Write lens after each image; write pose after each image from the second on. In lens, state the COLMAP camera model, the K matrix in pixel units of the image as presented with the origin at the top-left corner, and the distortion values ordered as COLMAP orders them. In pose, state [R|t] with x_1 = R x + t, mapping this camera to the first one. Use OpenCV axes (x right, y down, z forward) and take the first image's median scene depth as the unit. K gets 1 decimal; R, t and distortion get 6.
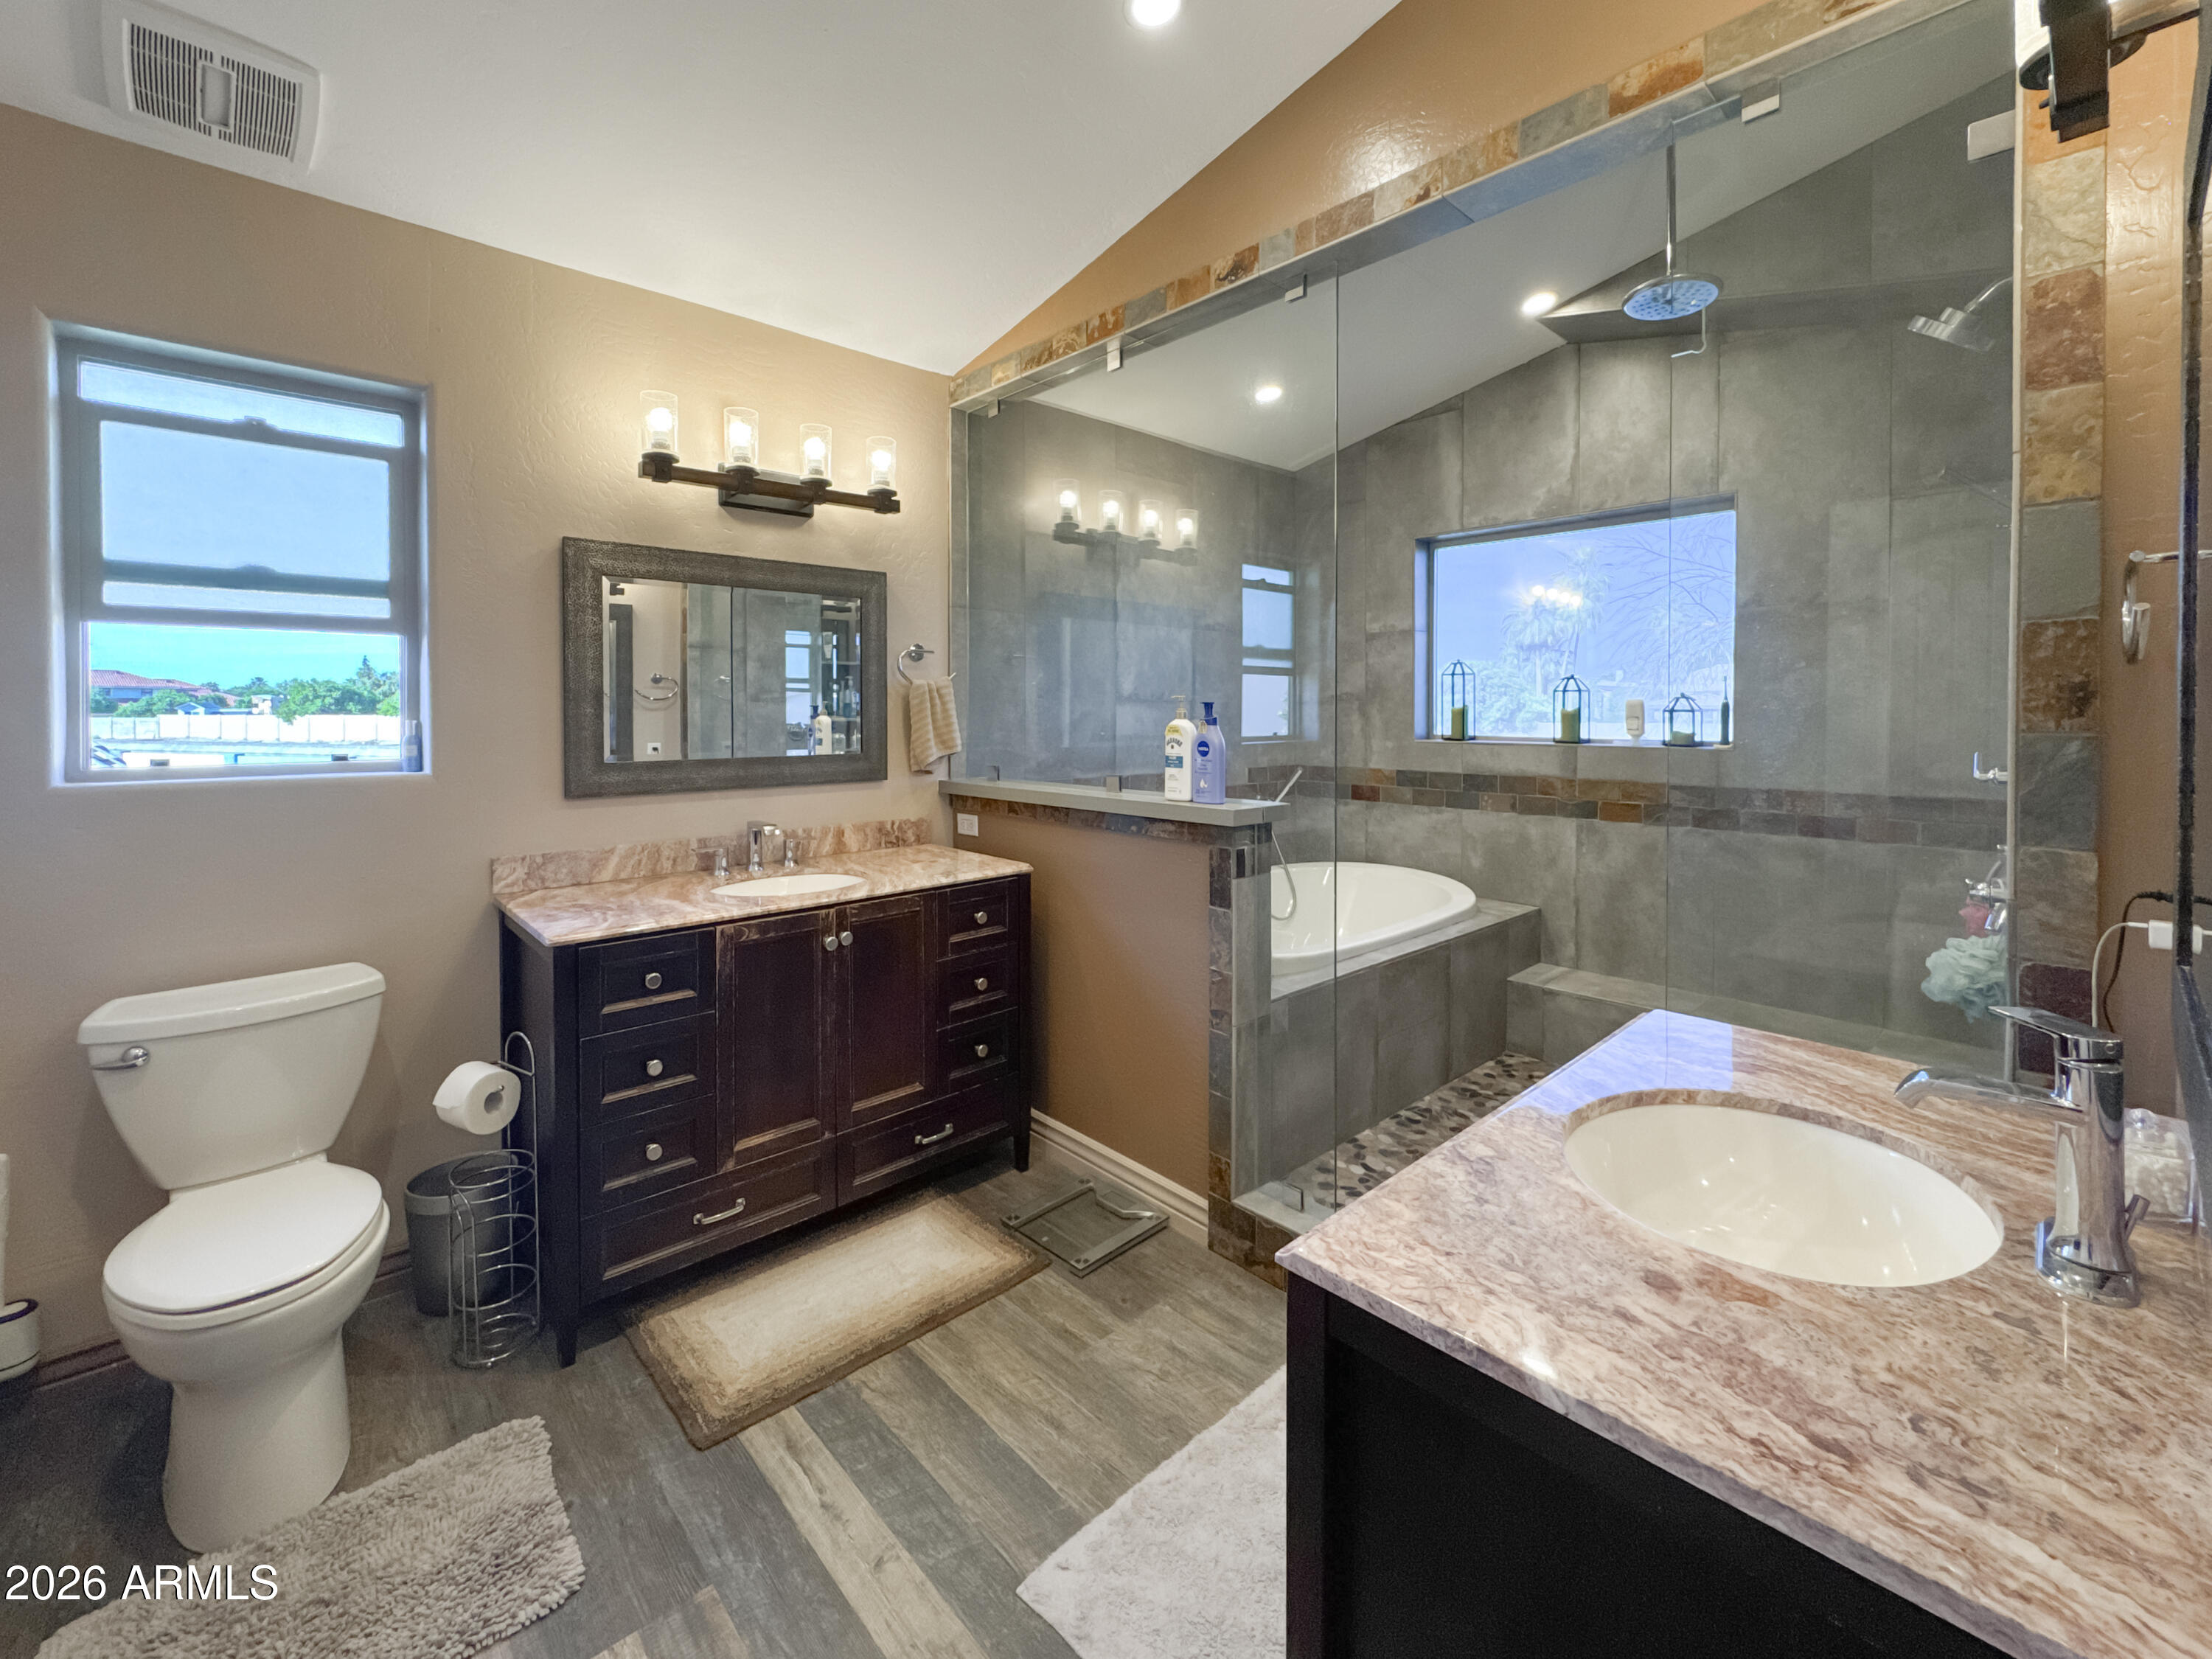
lens RADIAL K [[917.2, 0, 1109.5], [0, 917.2, 724.9], [0, 0, 1]] dist [-0.001669, -0.000081]
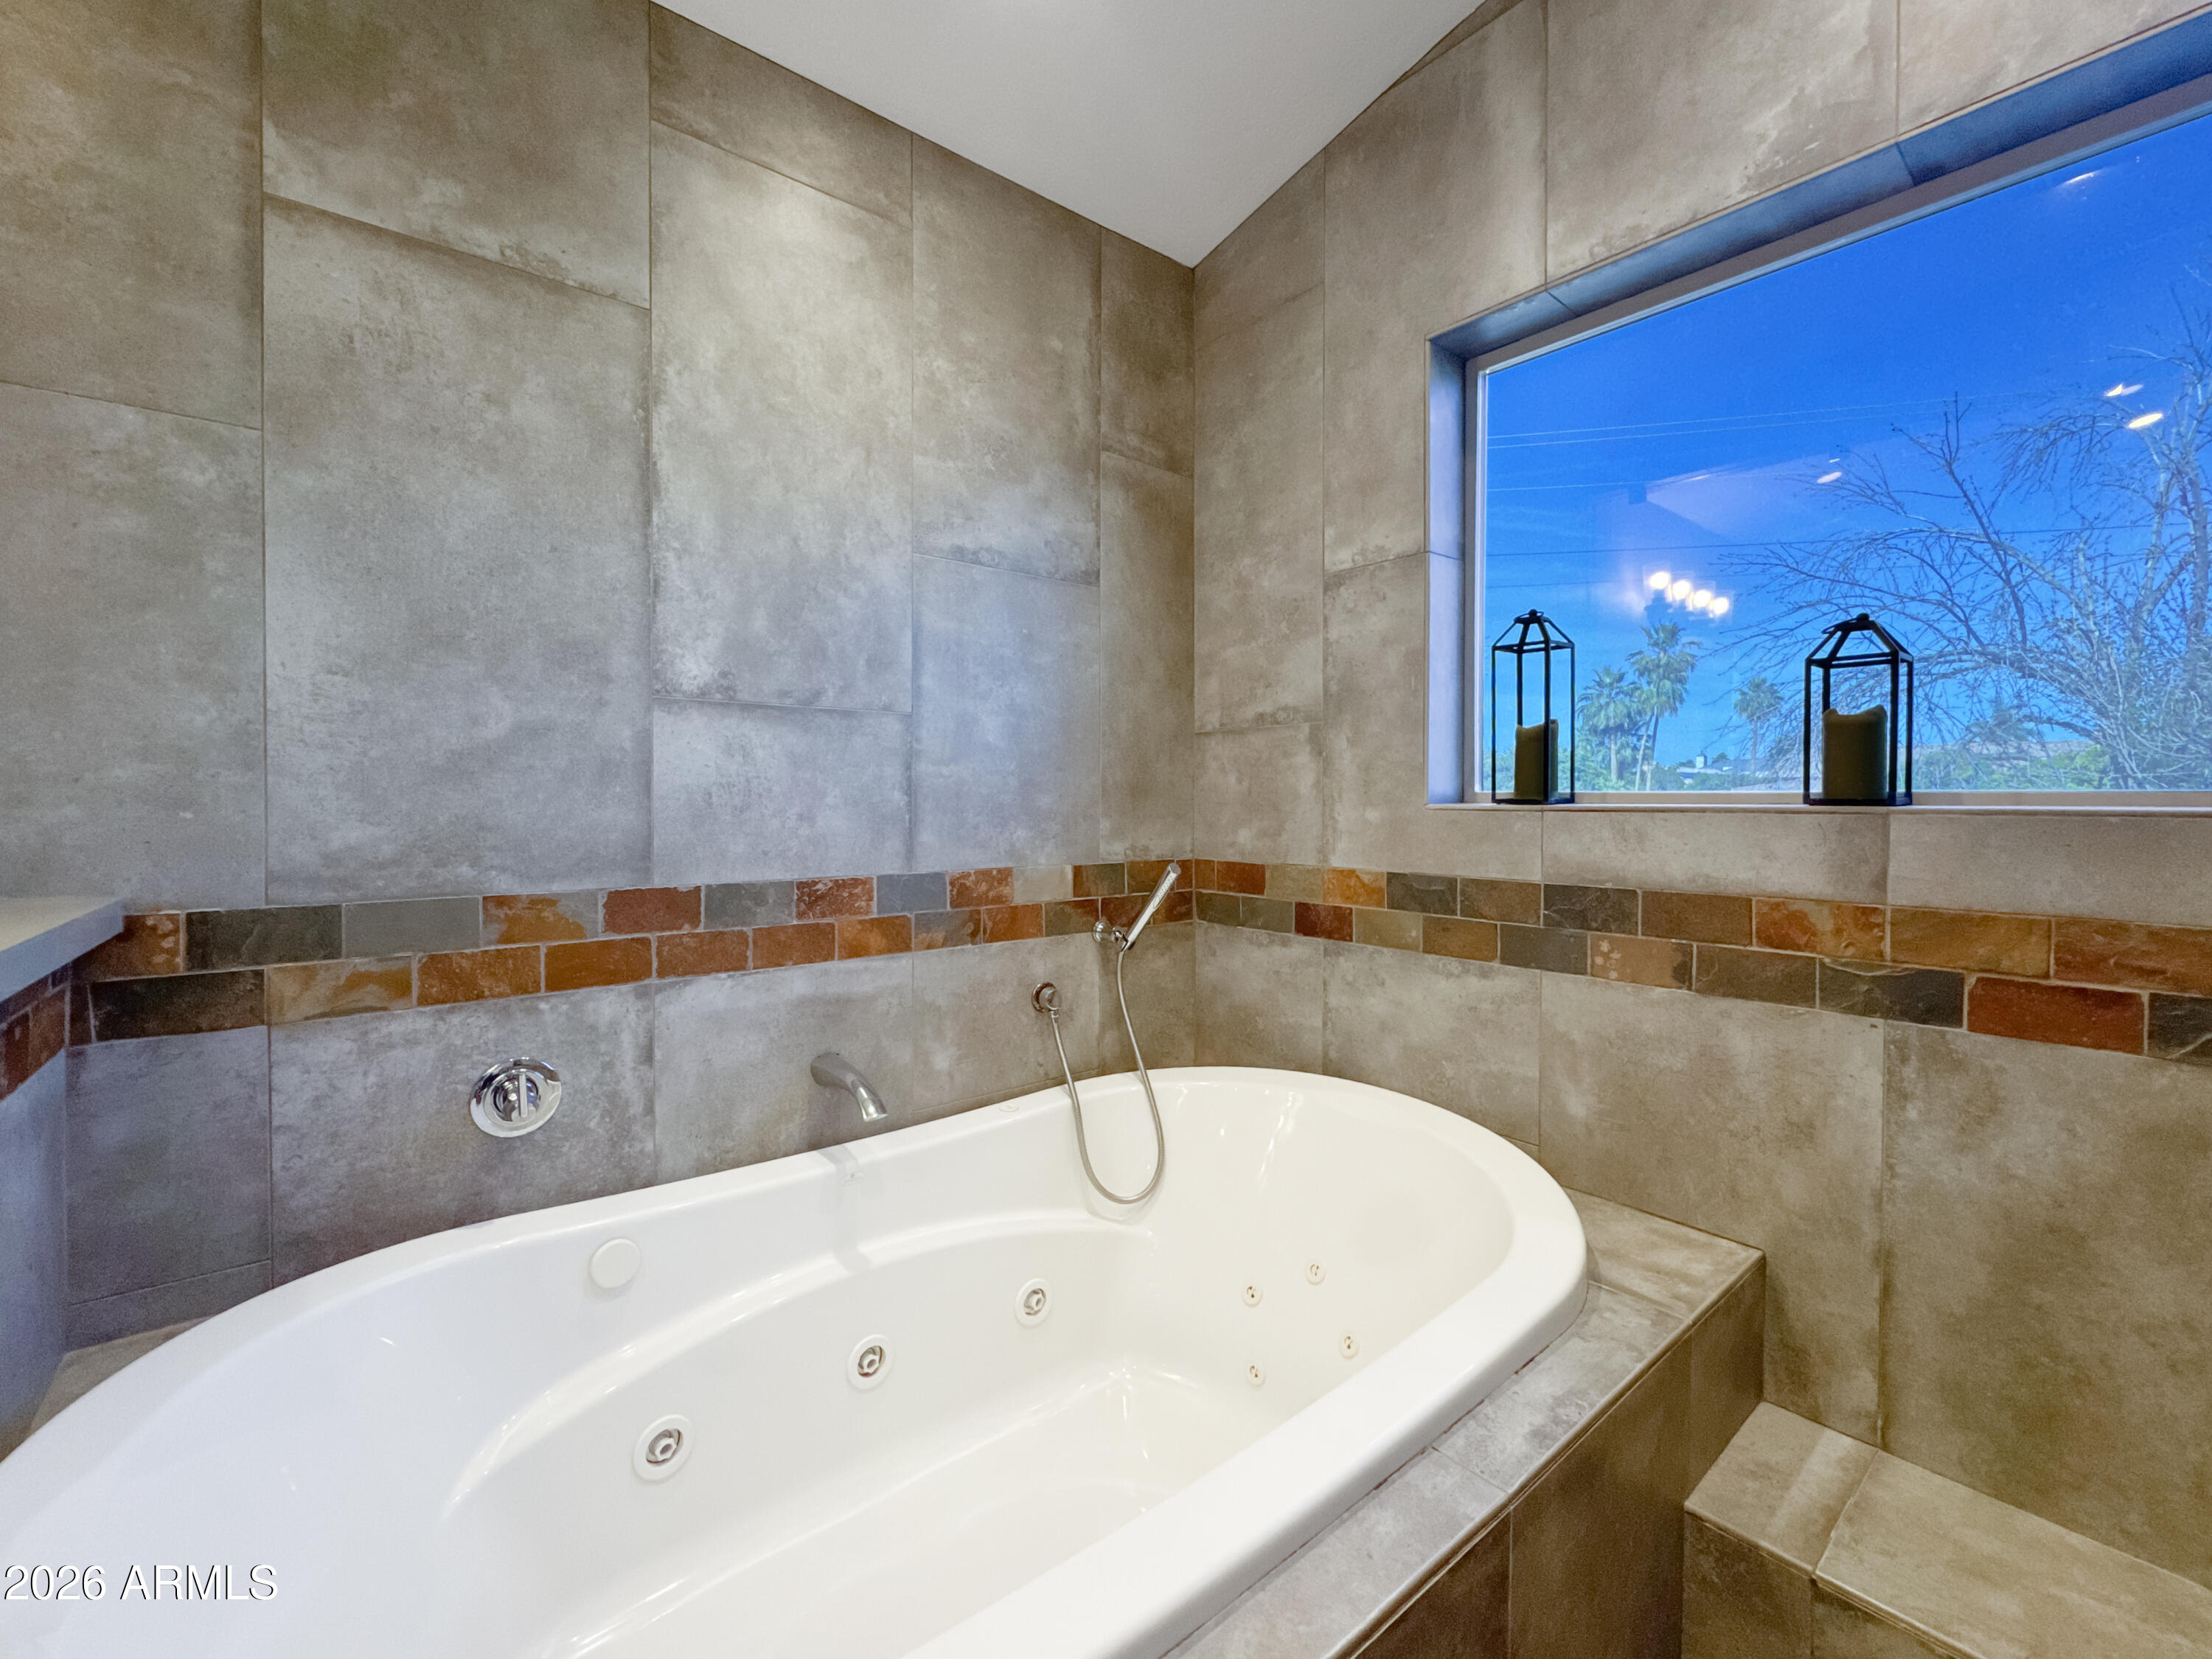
lens RADIAL K [[917.2, 0, 1093.7], [0, 917.2, 818.7], [0, 0, 1]] dist [-0.002366, -0.000401]
pose [[0.997076, 0.000930, -0.076414, 0.231836], [-0.000521, 0.999985, 0.005373, 0.023536], [0.076418, -0.005317, 0.997062, 0.619053]]
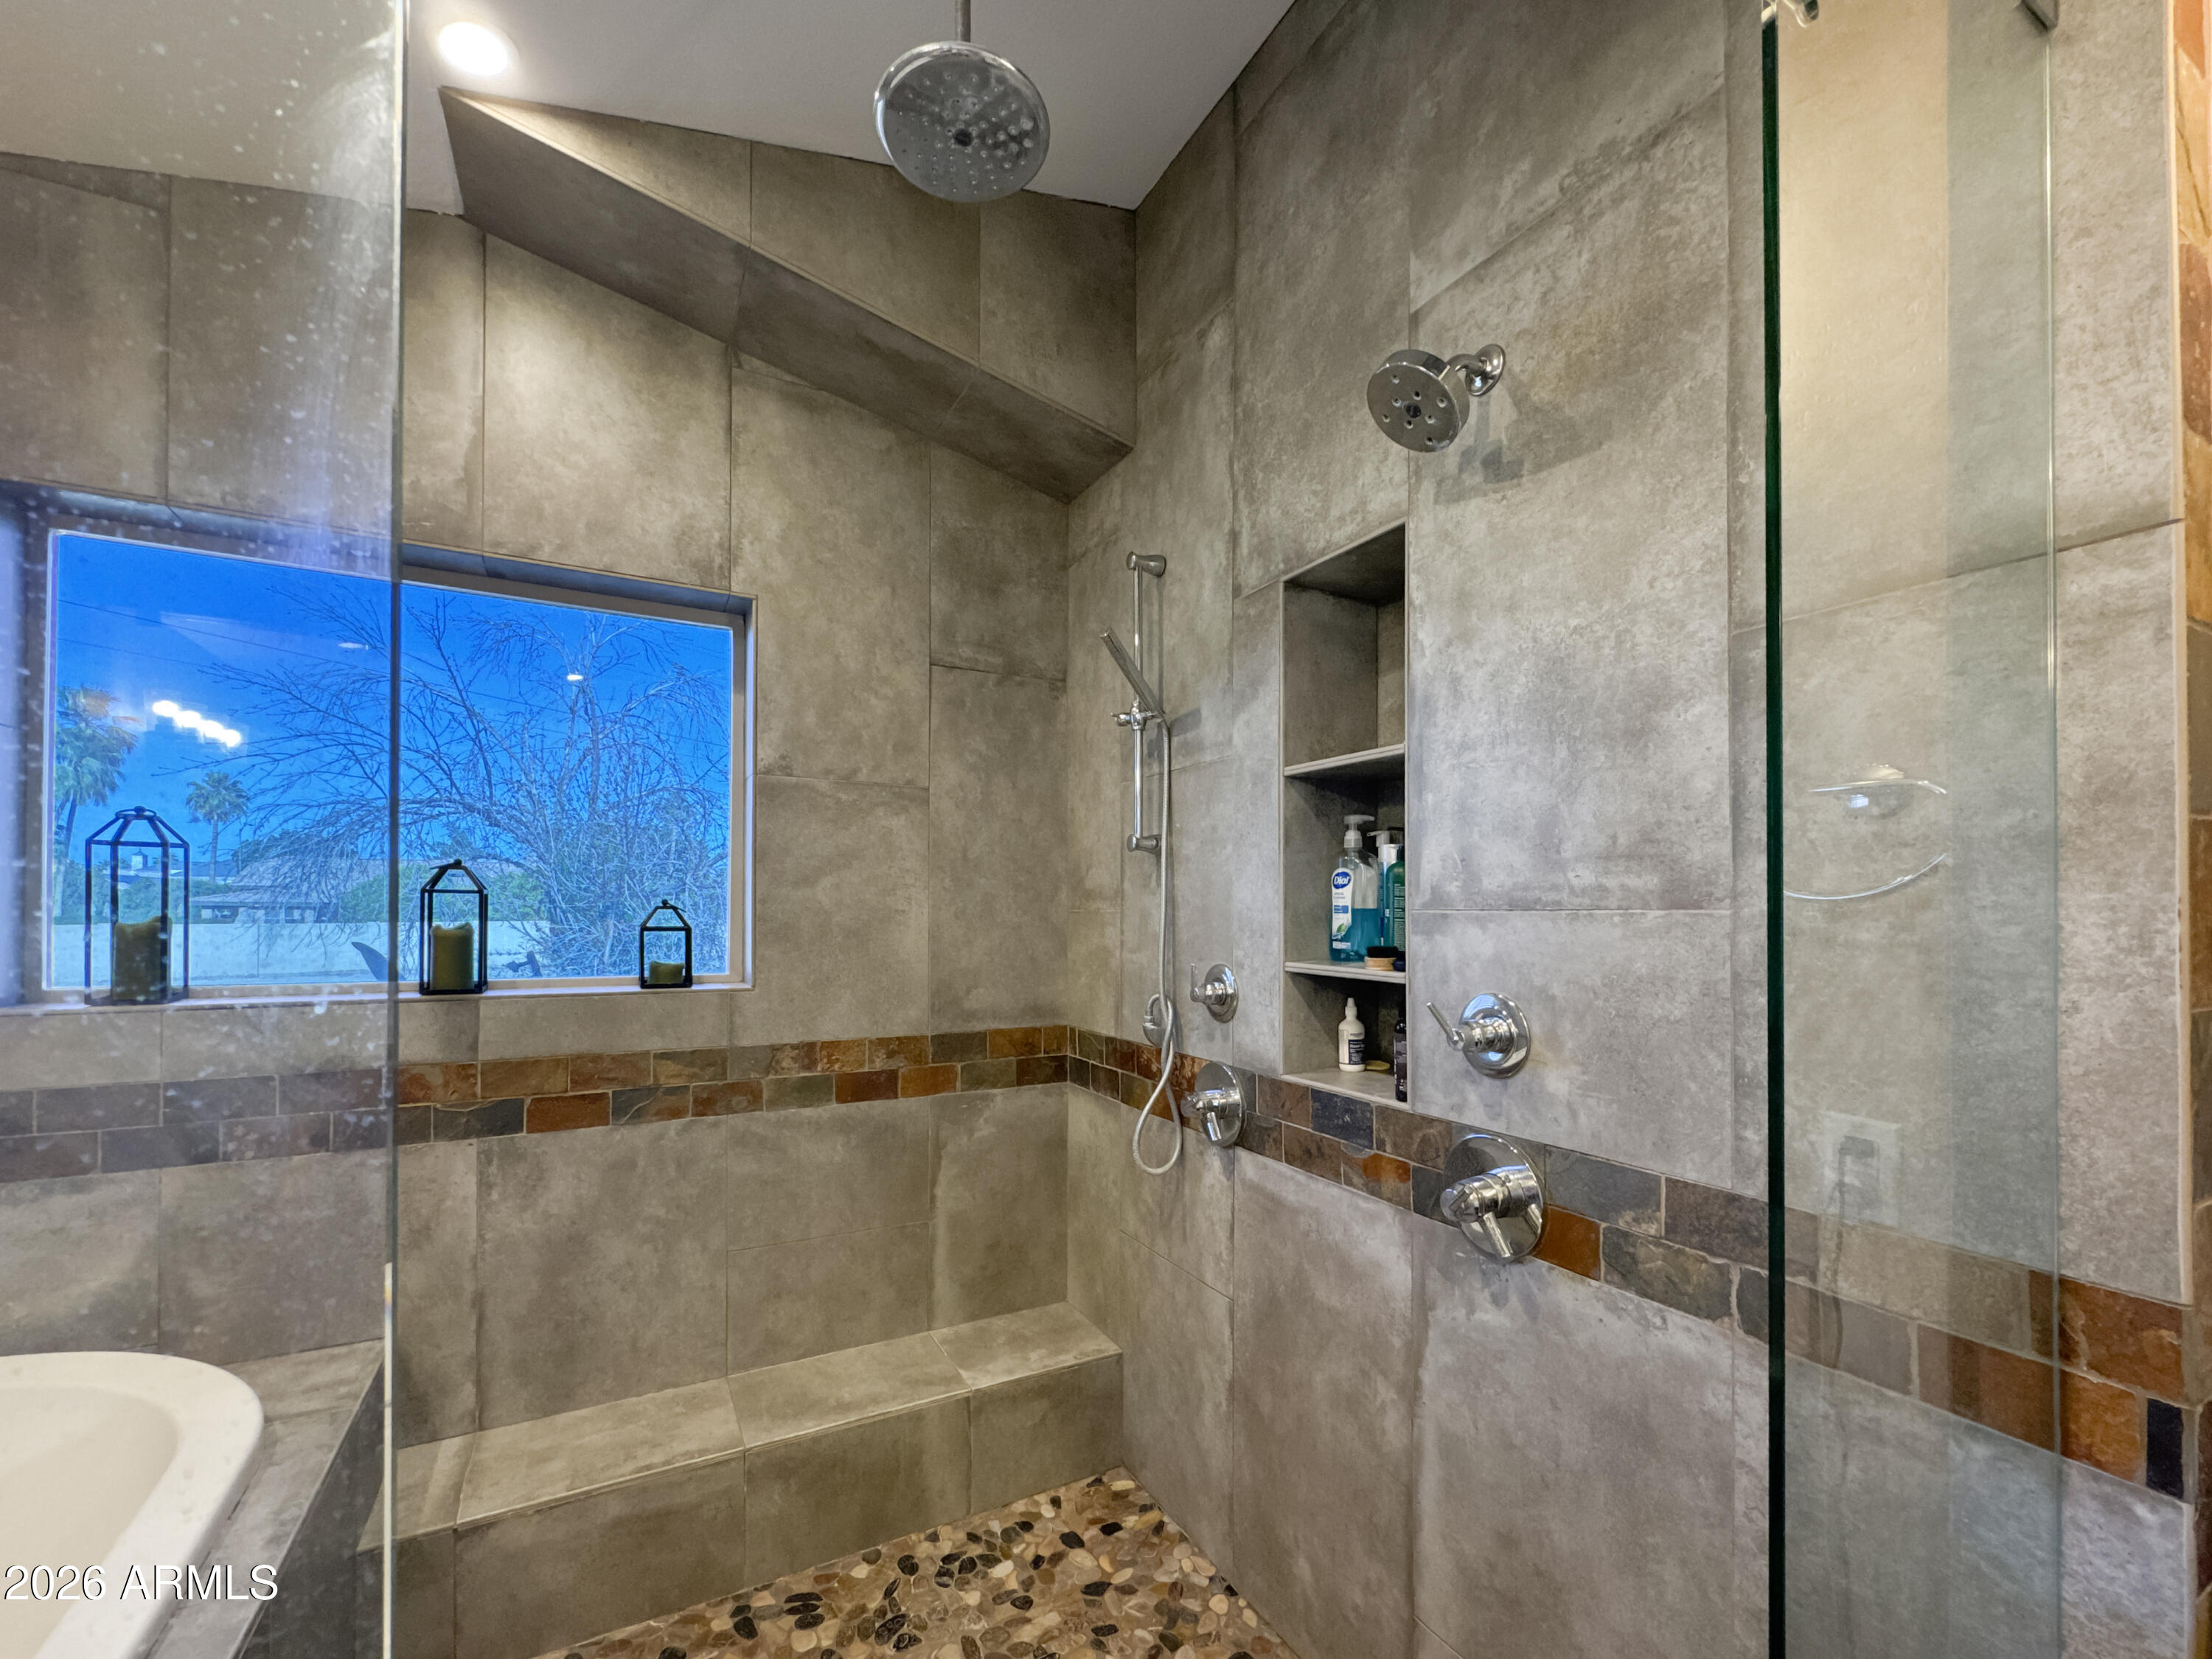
lens RADIAL K [[933.5, 0, 1132.2], [0, 933.5, 901.6], [0, 0, 1]] dist [-0.001737, -0.000446]
pose [[0.235077, 0.008316, 0.971941, 0.082599], [0.009487, 0.999896, -0.010850, -0.021914], [-0.971931, 0.011771, 0.234973, 0.506587]]
